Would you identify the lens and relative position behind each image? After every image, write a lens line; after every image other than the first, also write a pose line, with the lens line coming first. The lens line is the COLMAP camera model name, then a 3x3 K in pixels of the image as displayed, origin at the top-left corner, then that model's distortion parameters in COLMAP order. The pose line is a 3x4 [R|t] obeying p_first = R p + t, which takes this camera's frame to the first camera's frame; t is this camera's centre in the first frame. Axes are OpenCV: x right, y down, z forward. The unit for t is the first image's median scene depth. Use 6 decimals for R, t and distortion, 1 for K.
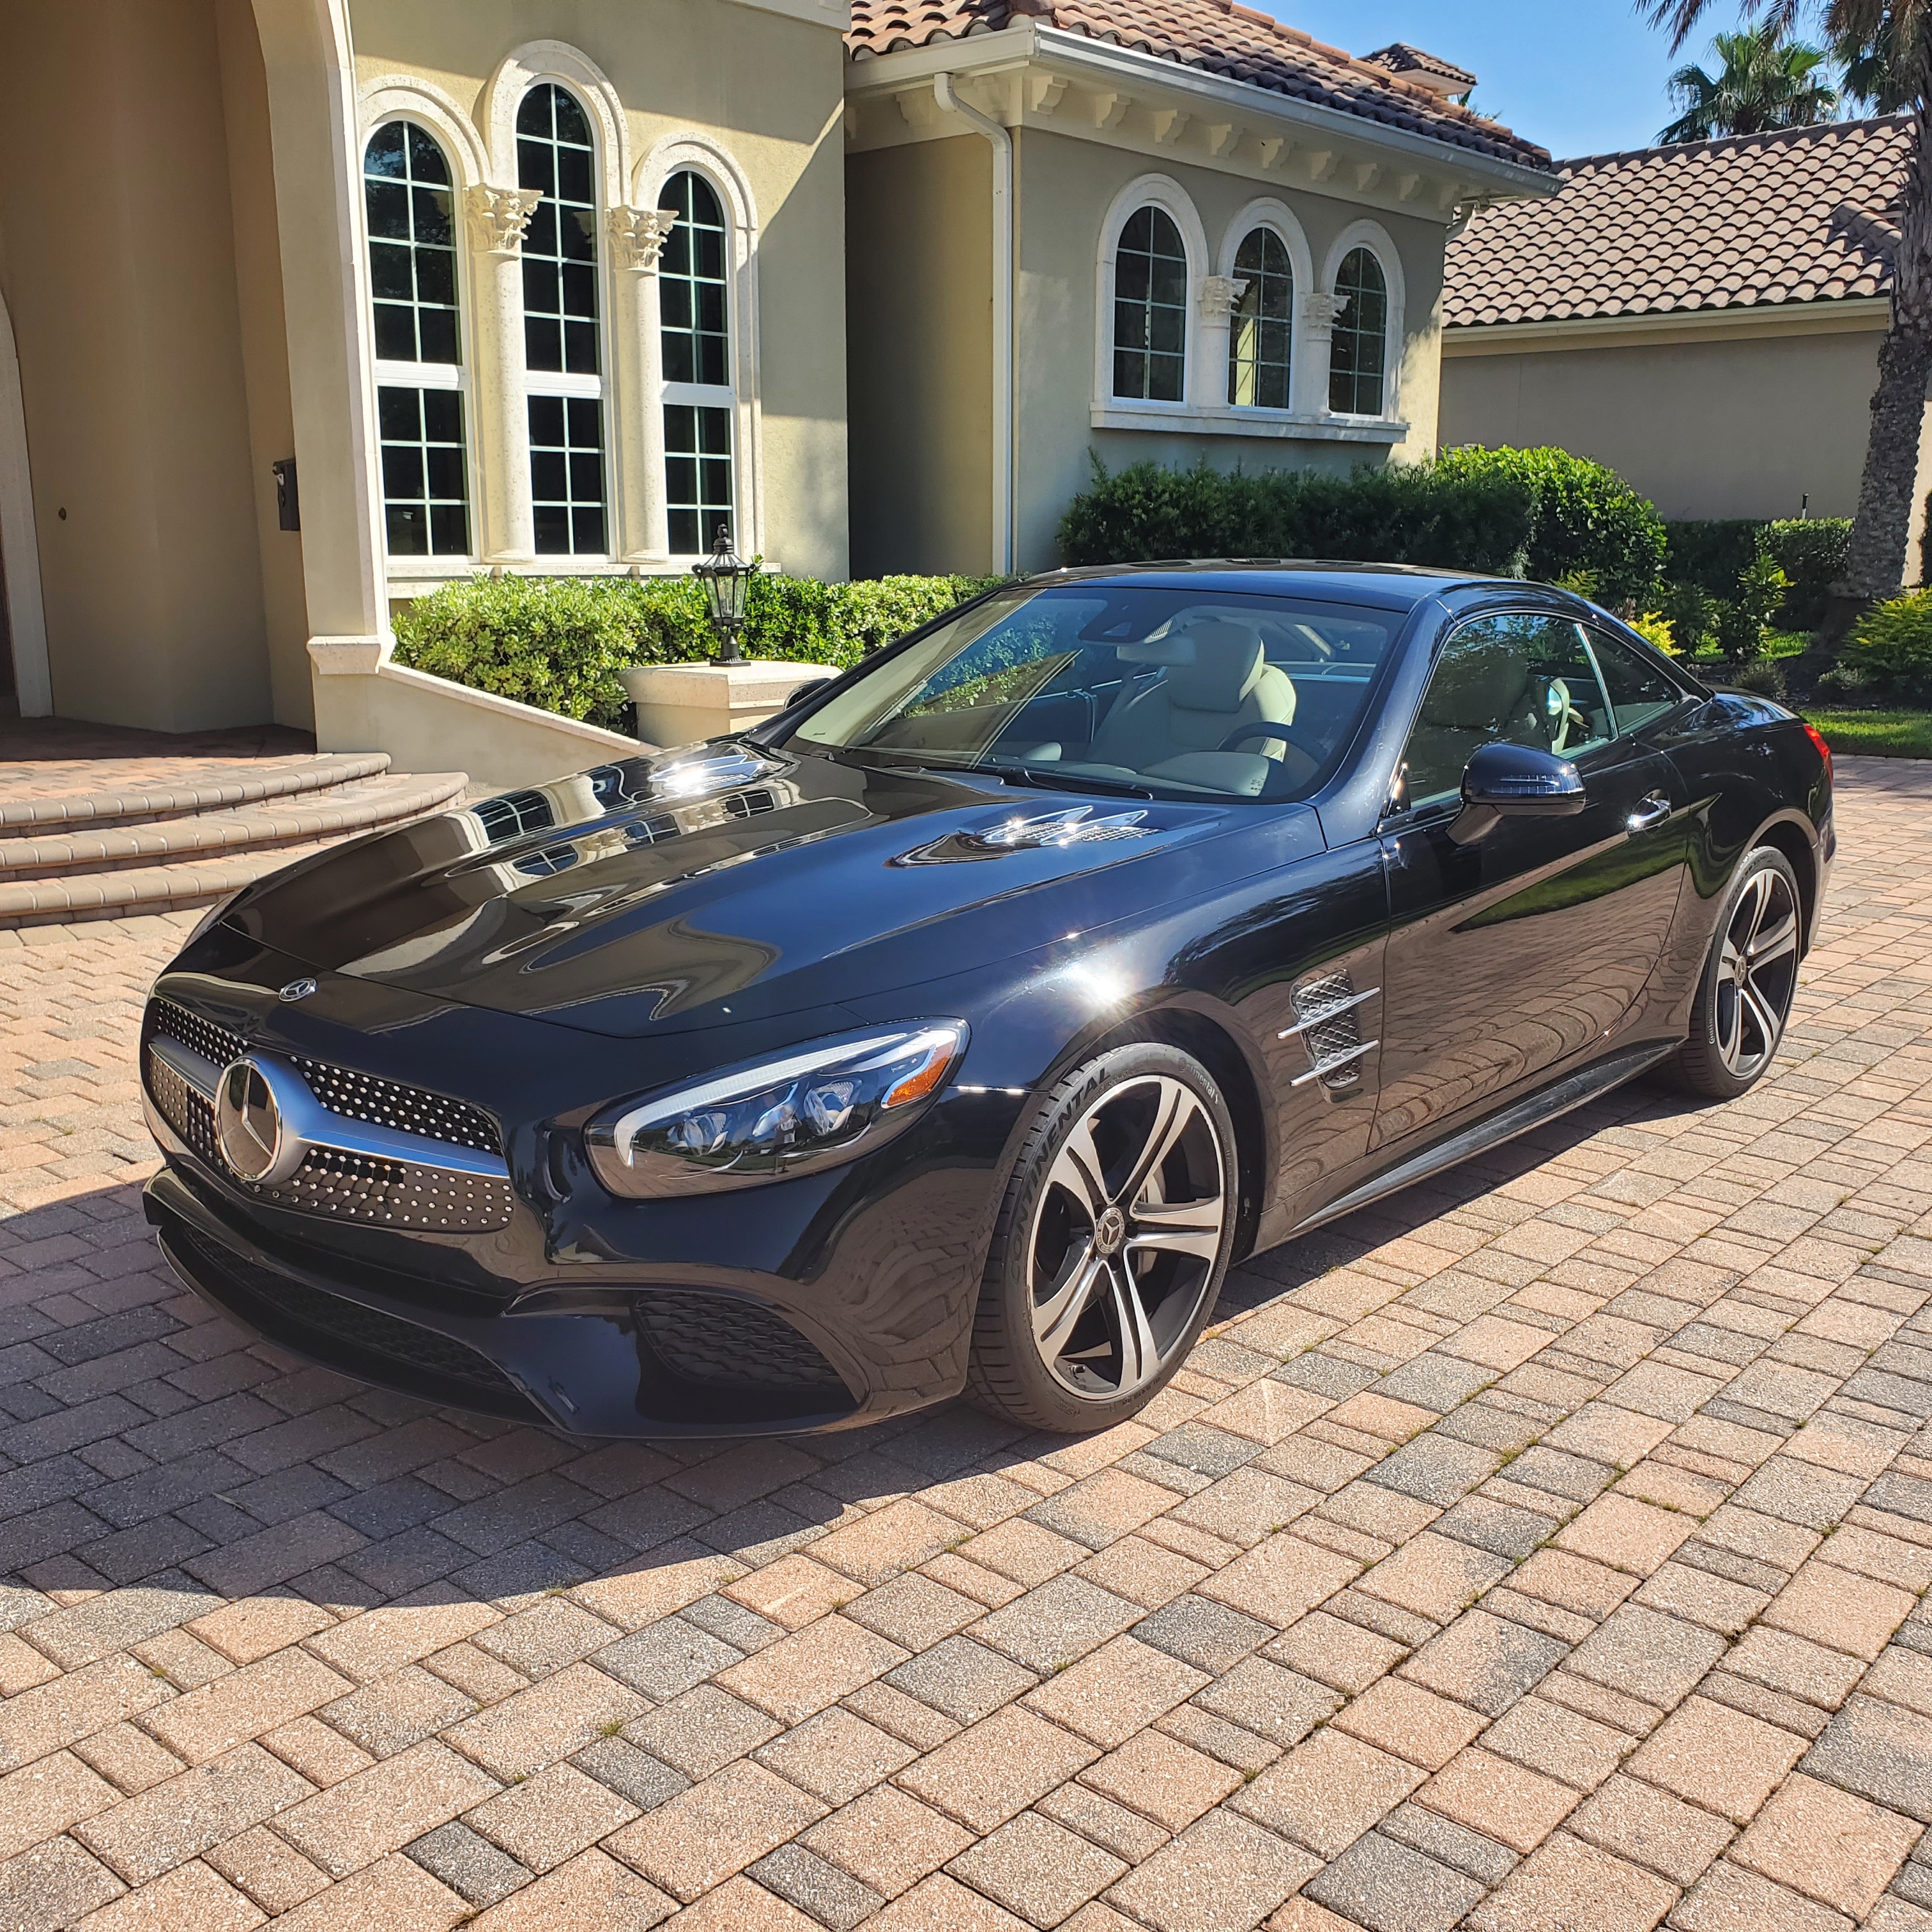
lens RADIAL K [[1985.0, 0, 956.6], [0, 1985.0, 969.4], [0, 0, 1]] dist [0.008583, 0.000000]
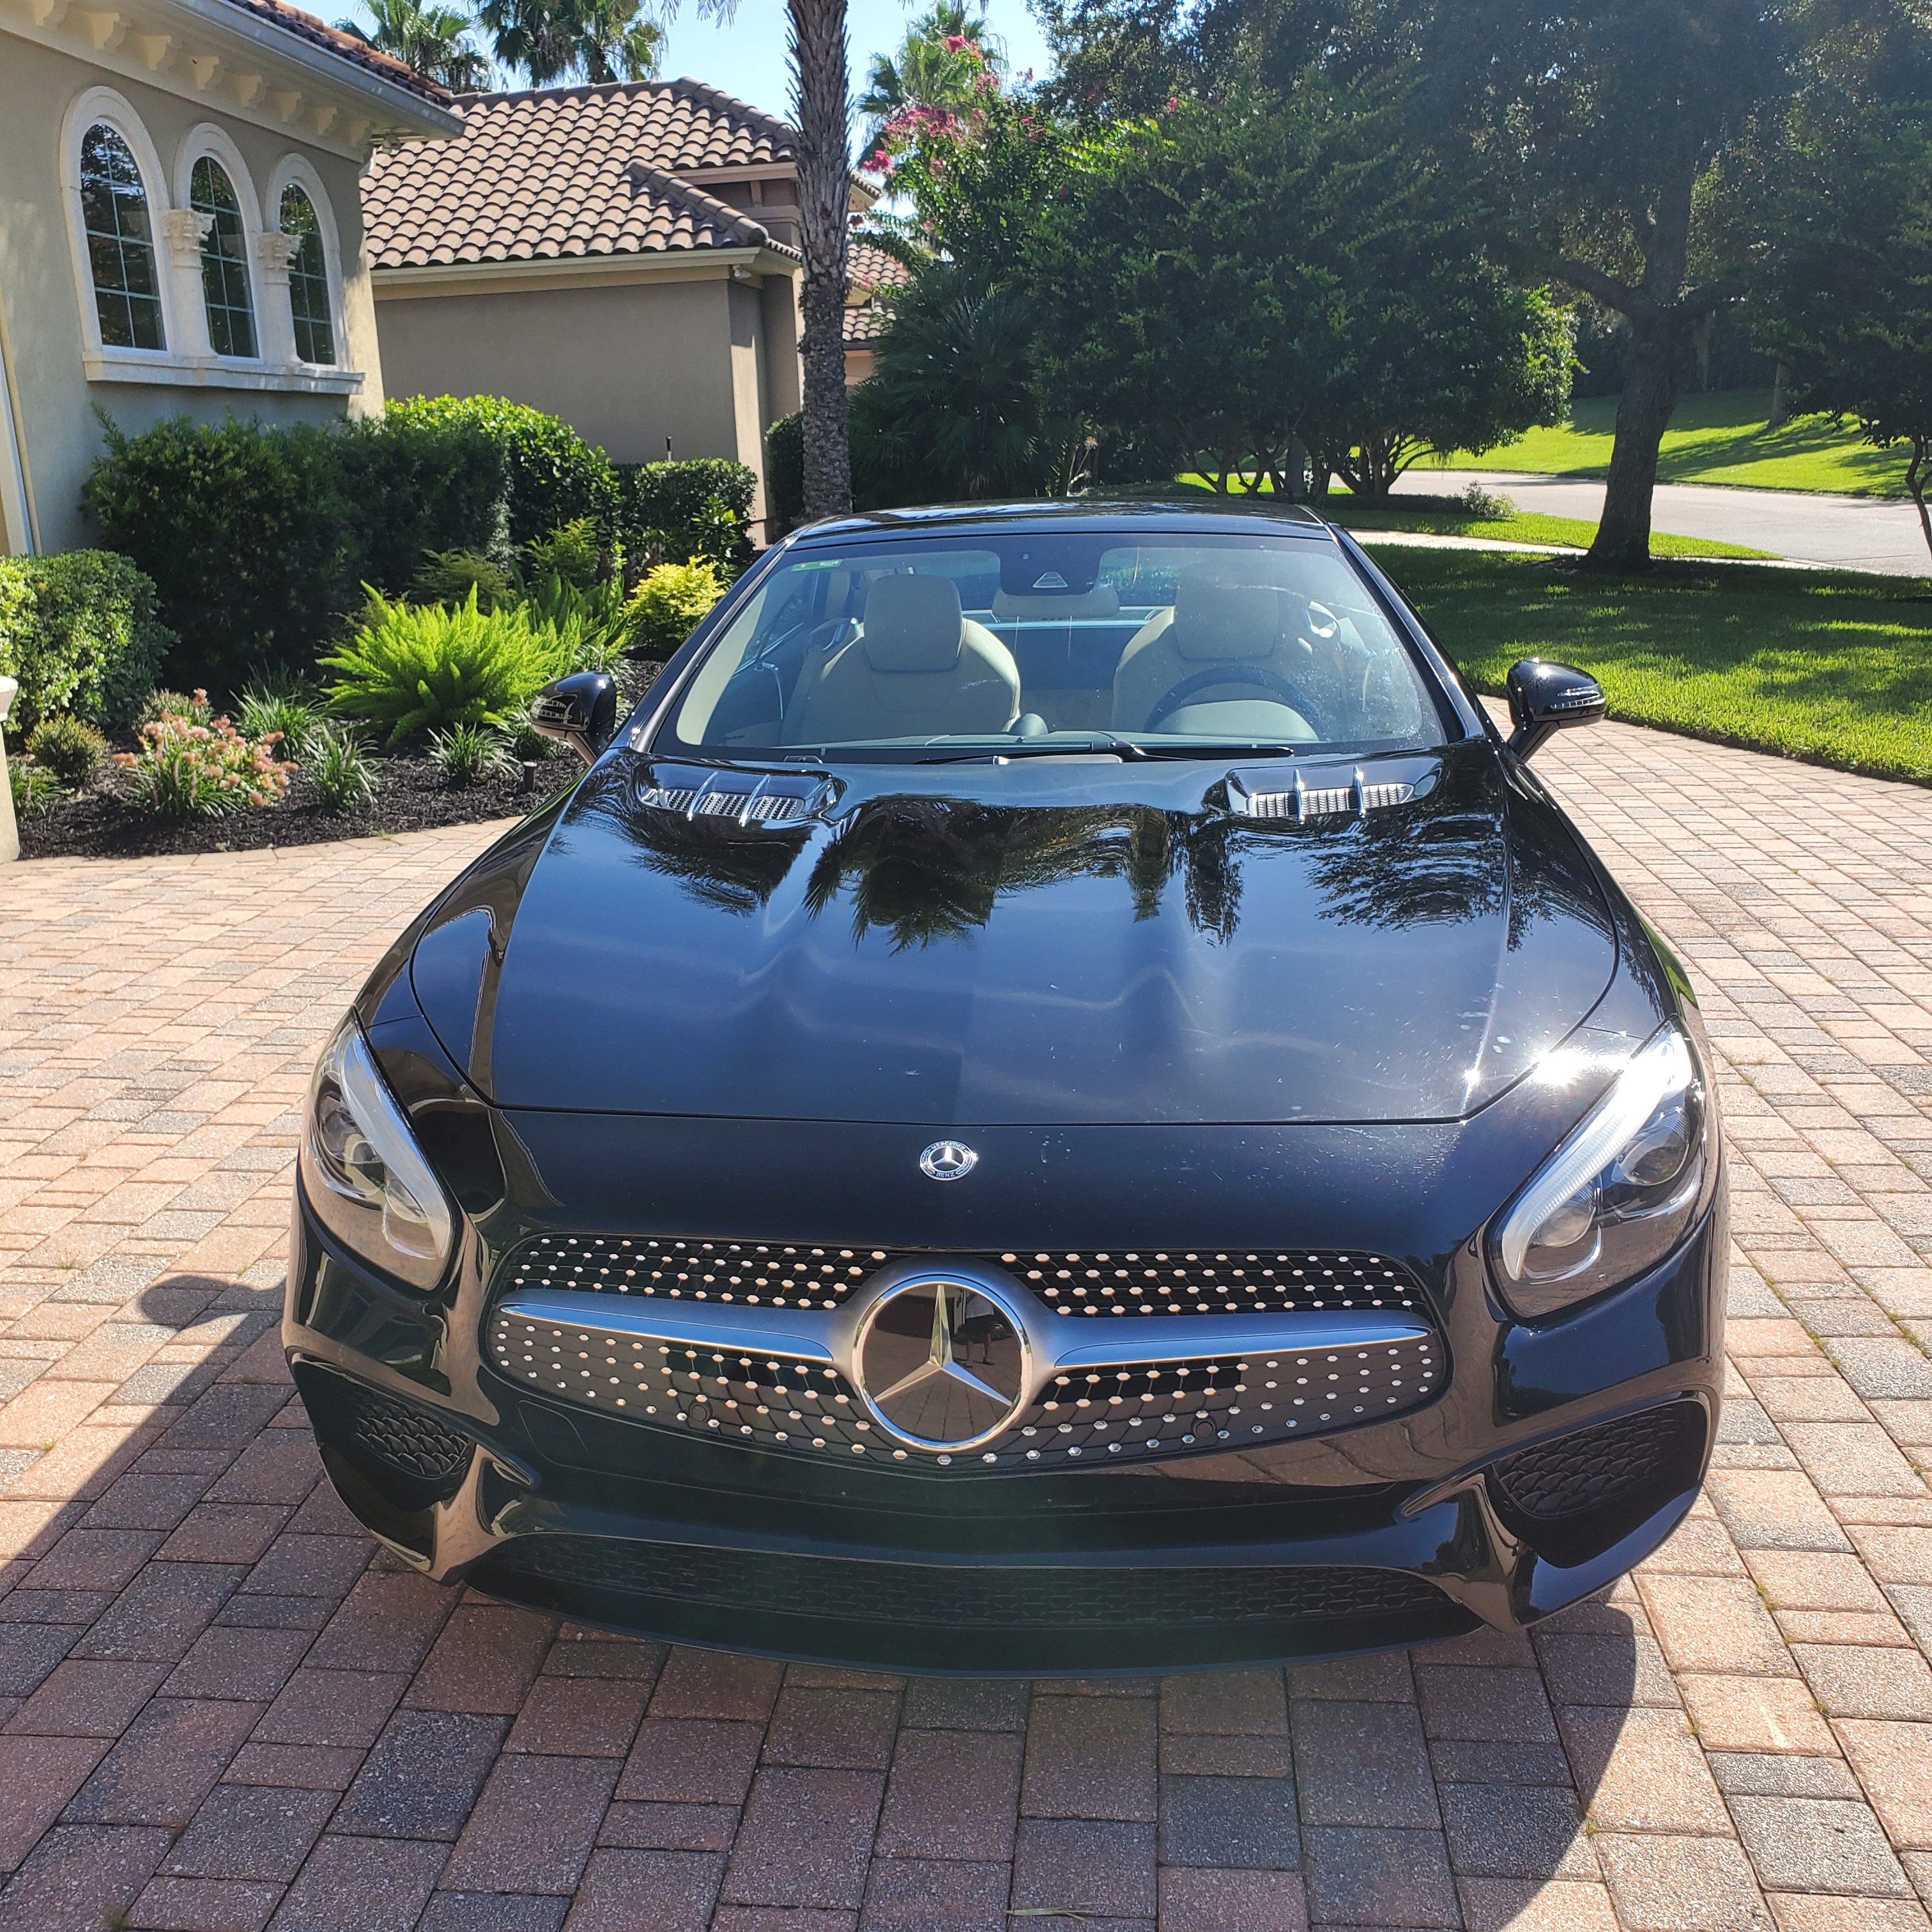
lens RADIAL K [[1985.0, 0, 960.2], [0, 1985.0, 965.8], [0, 0, 1]] dist [0.008583, 0.000000]
pose [[0.825395, -0.177640, 0.535881, -0.104726], [0.167304, 0.983534, 0.068342, -0.015611], [-0.539197, 0.033246, 0.841523, 0.064374]]
